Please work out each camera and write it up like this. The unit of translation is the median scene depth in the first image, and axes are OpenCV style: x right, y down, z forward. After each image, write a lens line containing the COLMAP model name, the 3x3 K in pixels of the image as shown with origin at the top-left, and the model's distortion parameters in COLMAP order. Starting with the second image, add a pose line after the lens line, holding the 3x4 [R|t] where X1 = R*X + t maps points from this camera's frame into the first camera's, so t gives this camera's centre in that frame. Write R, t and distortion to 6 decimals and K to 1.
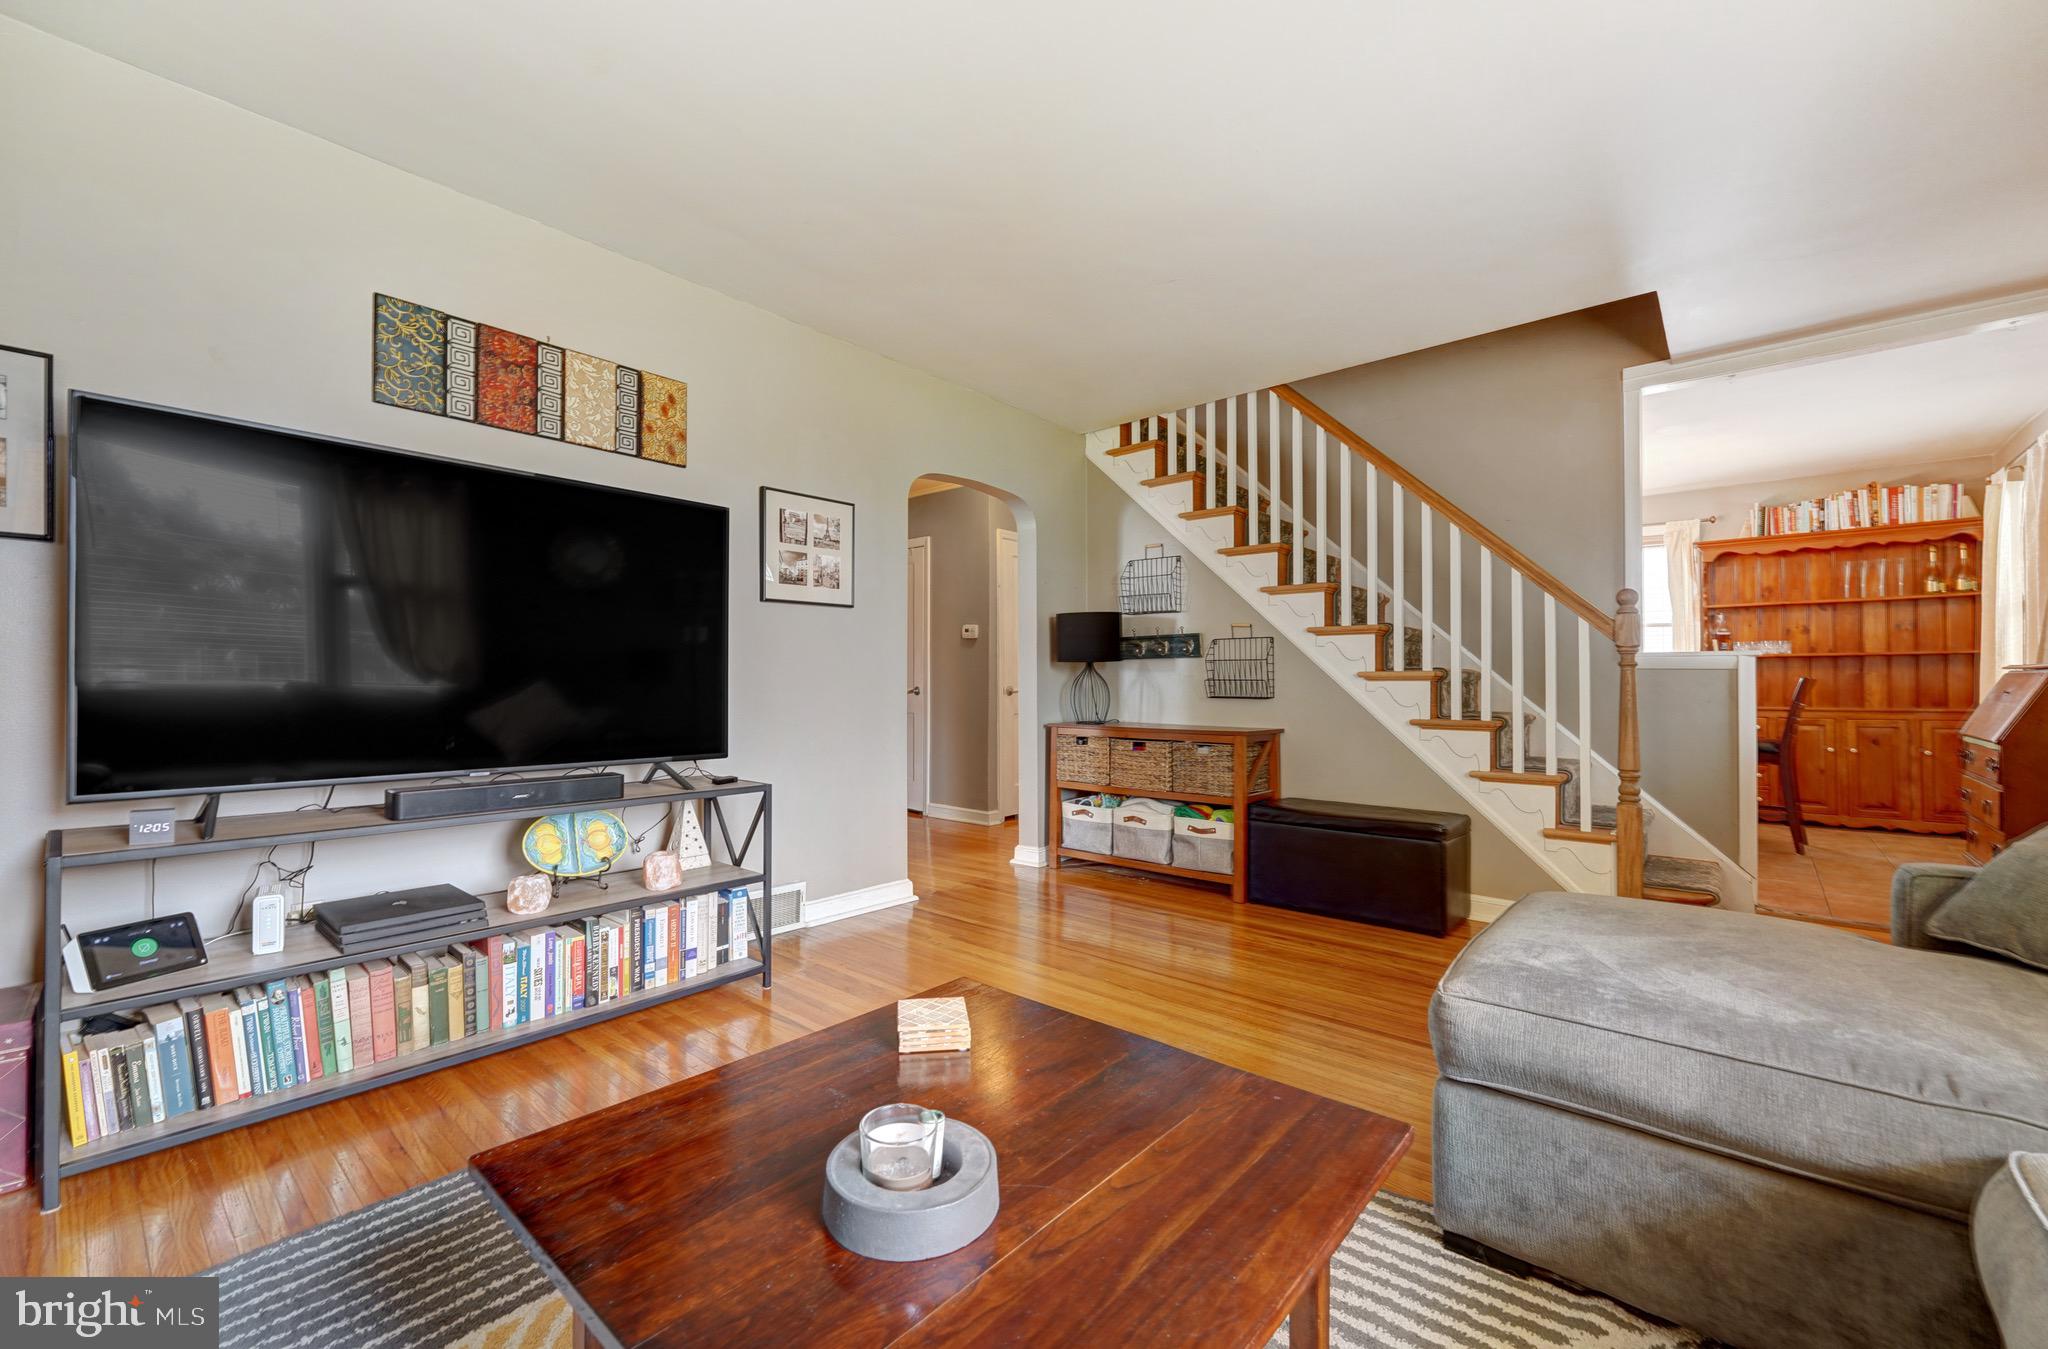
lens RADIAL K [[837.6, 0, 1025.7], [0, 837.6, 677.2], [0, 0, 1]] dist [-0.000119, -0.000193]
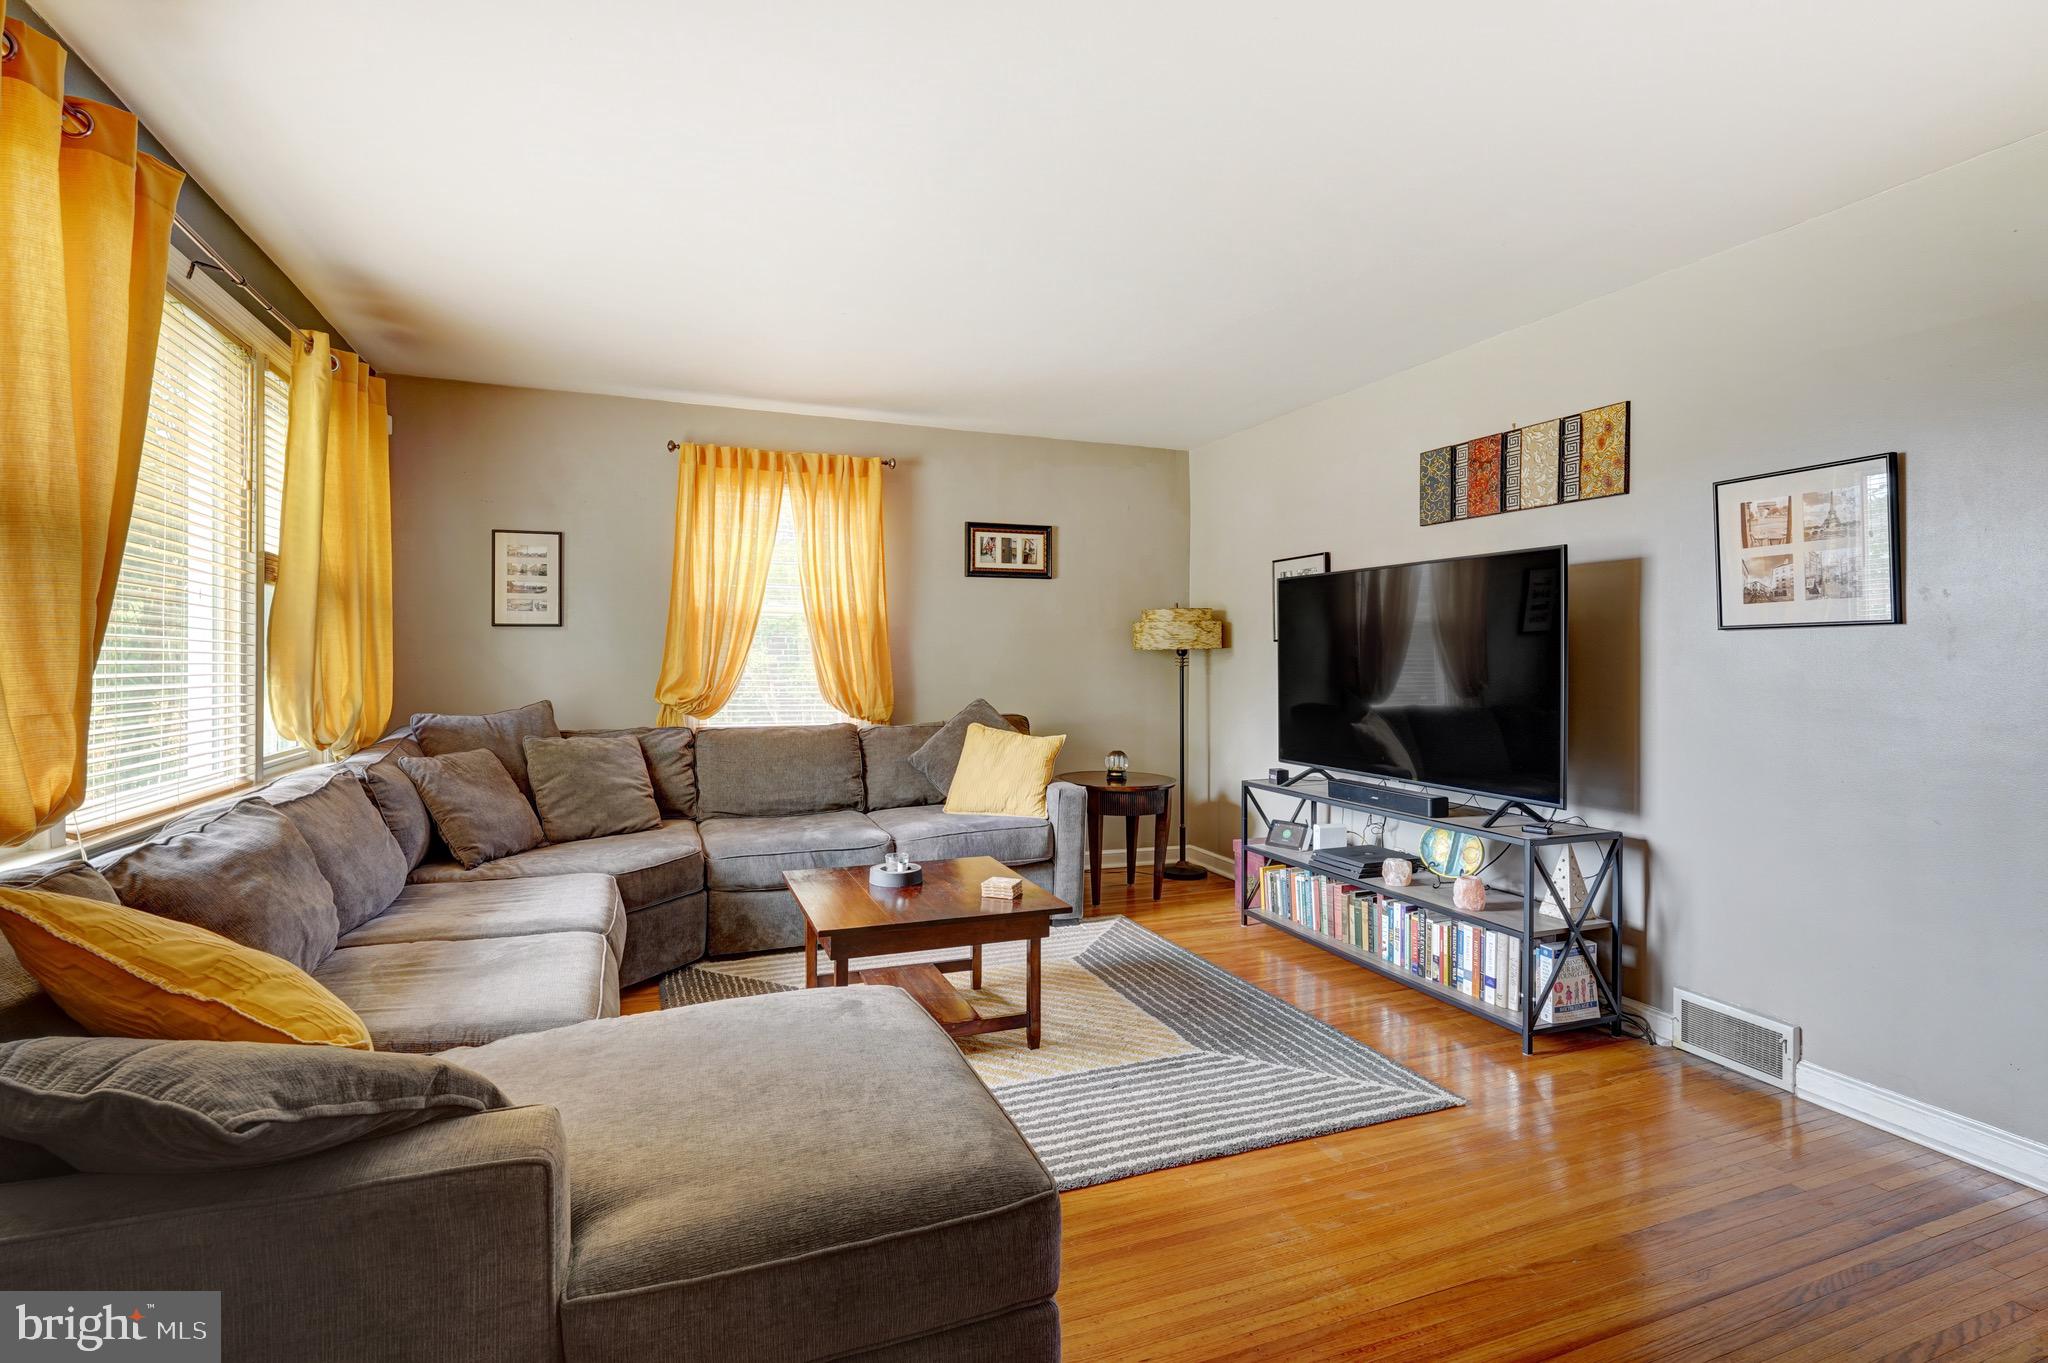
lens RADIAL K [[961.3, 0, 1029.3], [0, 961.3, 645.6], [0, 0, 1]] dist [-0.000959, 0.000374]
pose [[-0.465817, -0.014319, -0.884765, 0.756529], [0.002390, 0.999845, -0.017440, -0.060891], [0.884878, -0.010238, -0.465711, 0.830677]]
